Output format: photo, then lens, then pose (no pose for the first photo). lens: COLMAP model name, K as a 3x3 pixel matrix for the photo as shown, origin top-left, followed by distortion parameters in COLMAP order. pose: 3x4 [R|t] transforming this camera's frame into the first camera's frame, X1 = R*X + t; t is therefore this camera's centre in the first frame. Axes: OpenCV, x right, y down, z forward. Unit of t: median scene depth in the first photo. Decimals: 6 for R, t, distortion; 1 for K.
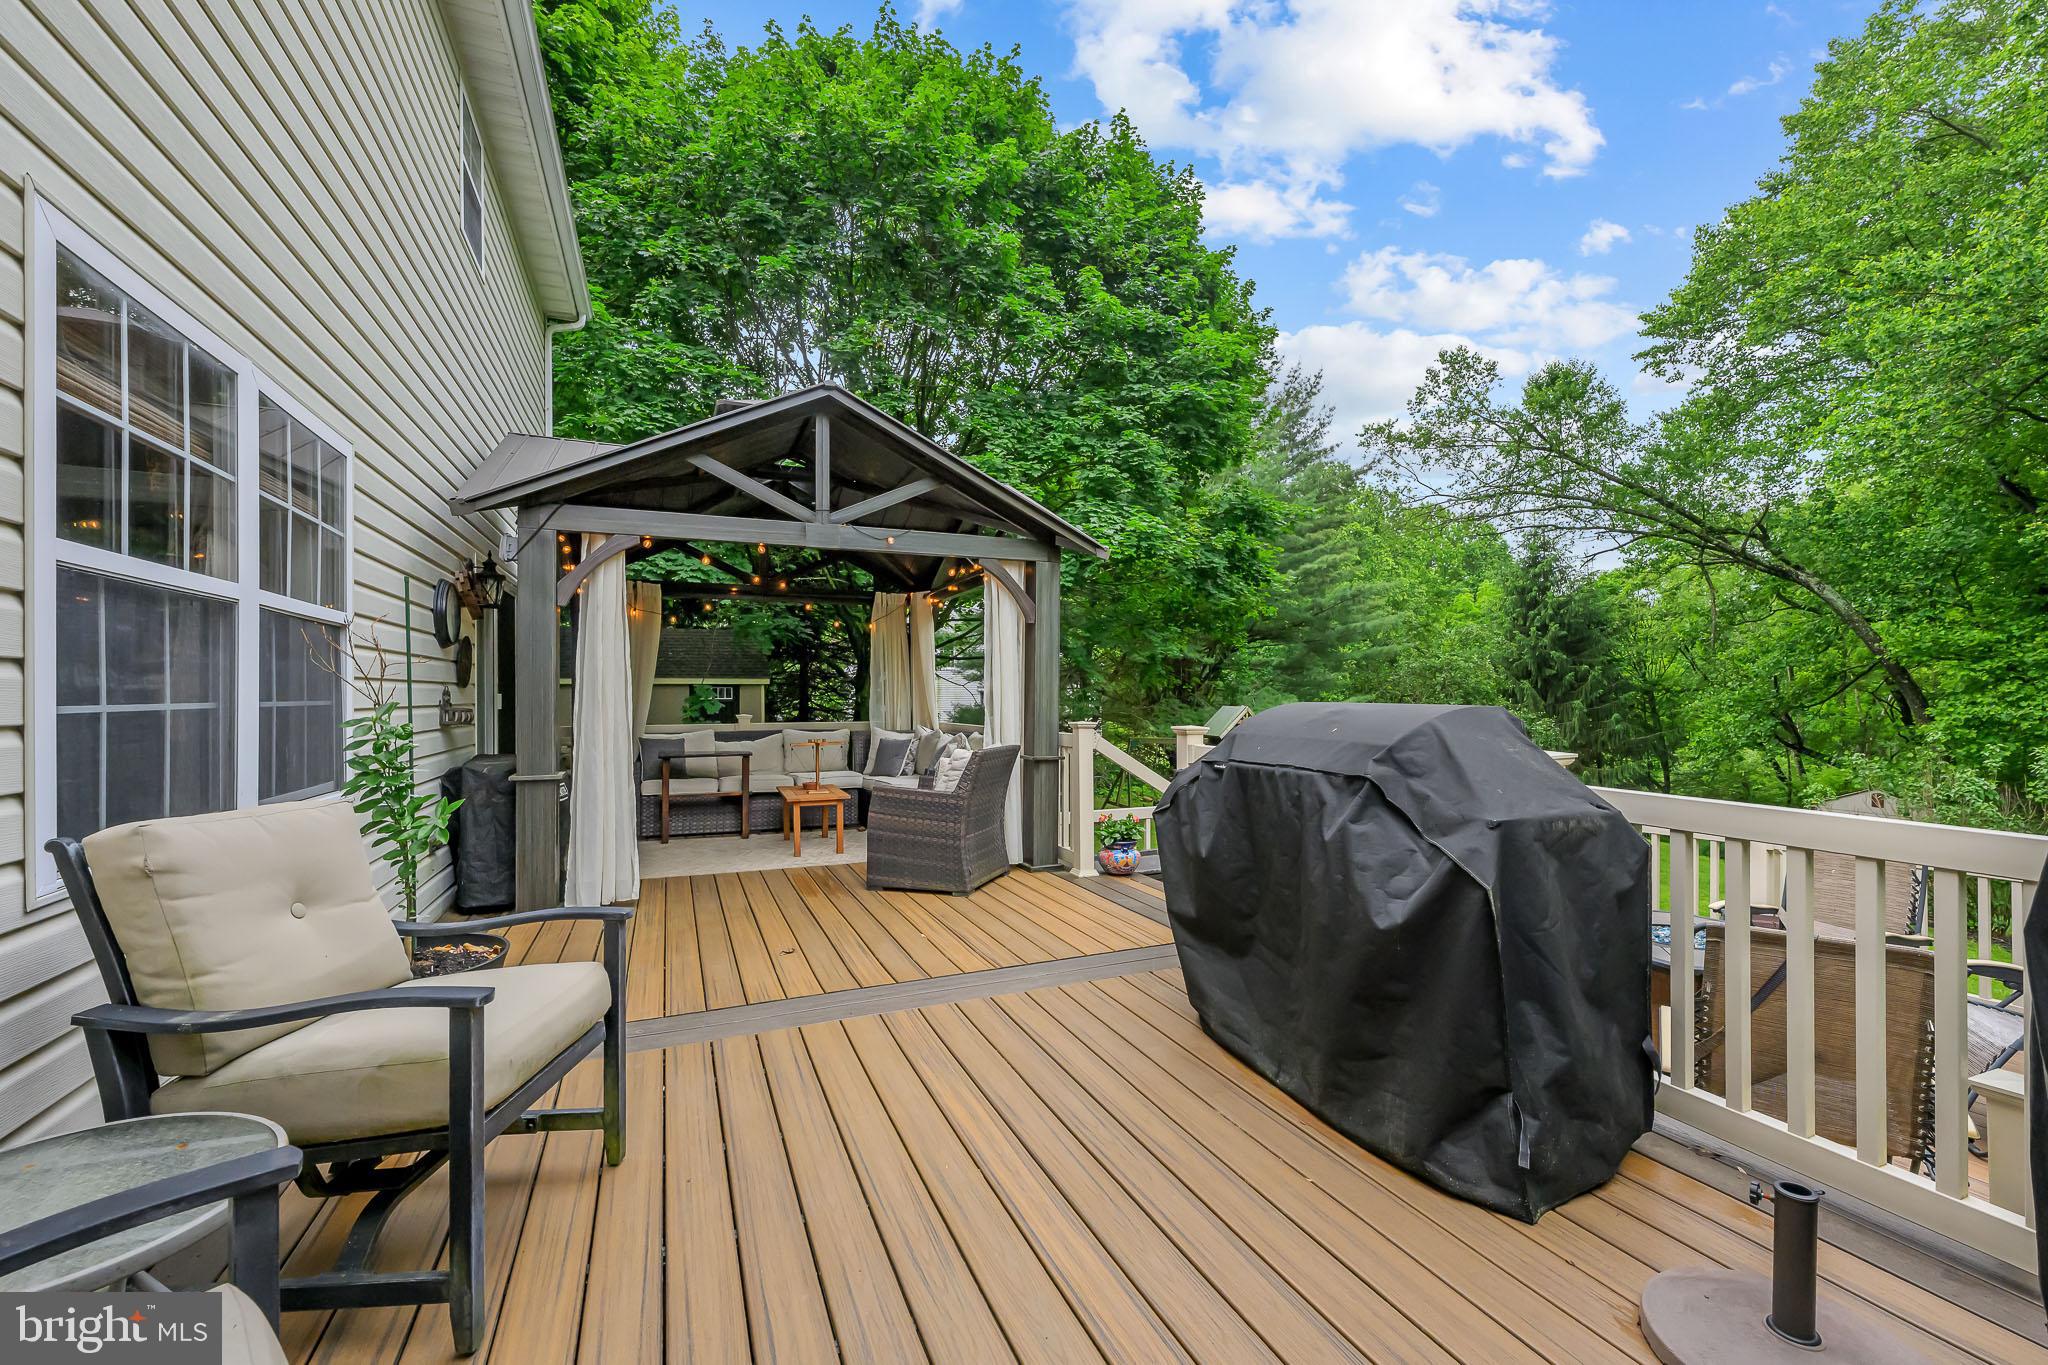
lens RADIAL K [[835.9, 0, 1020.2], [0, 835.9, 714.8], [0, 0, 1]] dist [-0.000793, -0.000239]
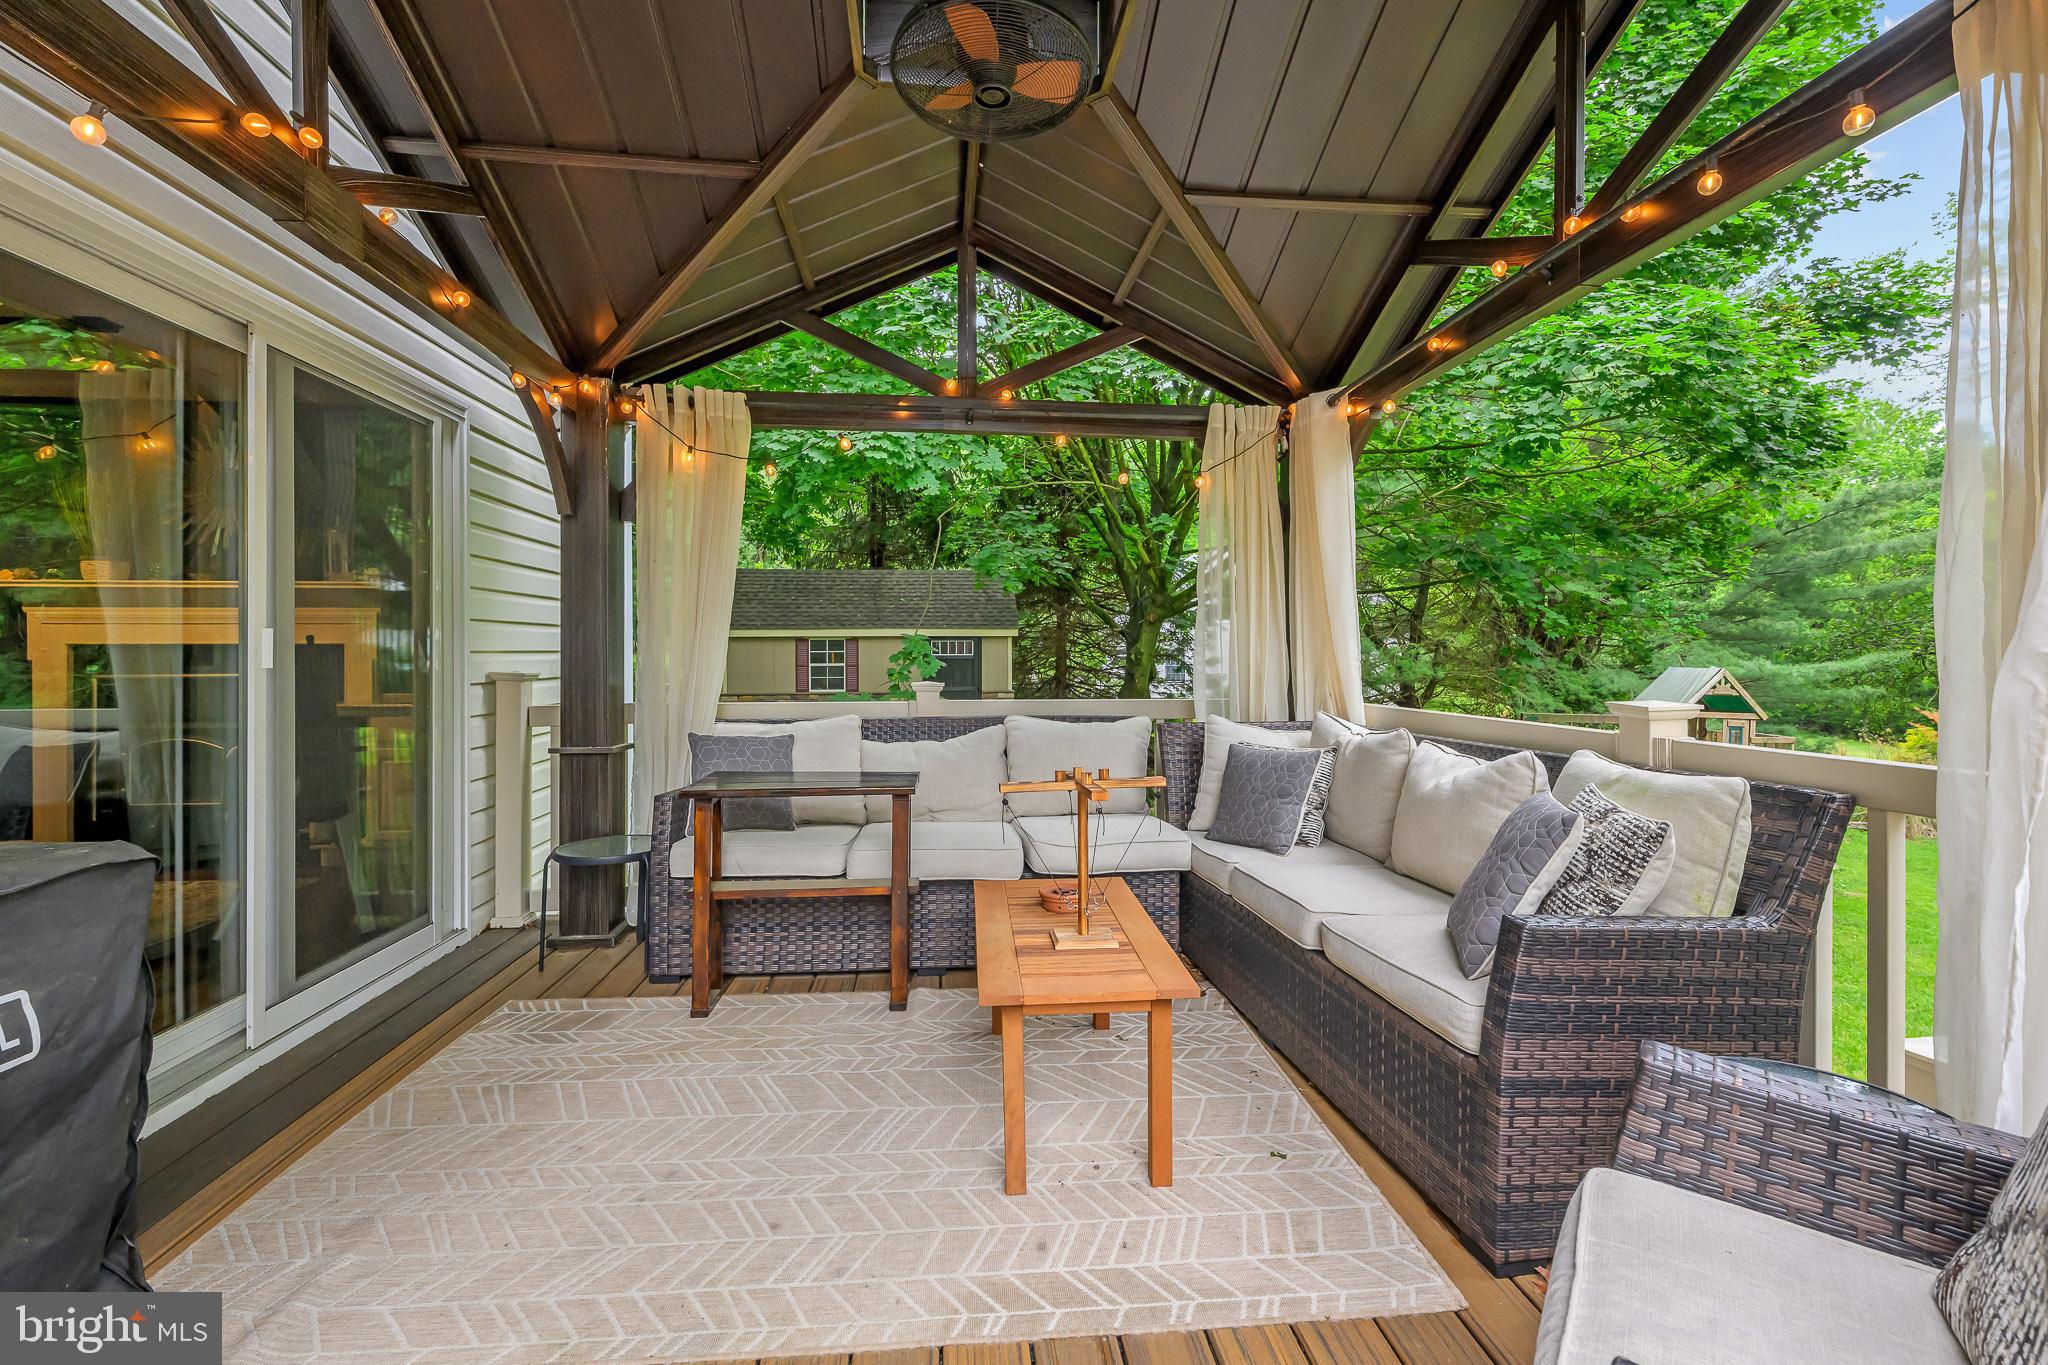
lens RADIAL K [[835.9, 0, 1019.0], [0, 835.9, 670.1], [0, 0, 1]] dist [-0.000793, -0.000239]
pose [[0.953219, 0.005977, -0.302220, -0.135593], [-0.007325, 0.999968, -0.003328, -0.005483], [0.302191, 0.005386, 0.953232, 0.553143]]
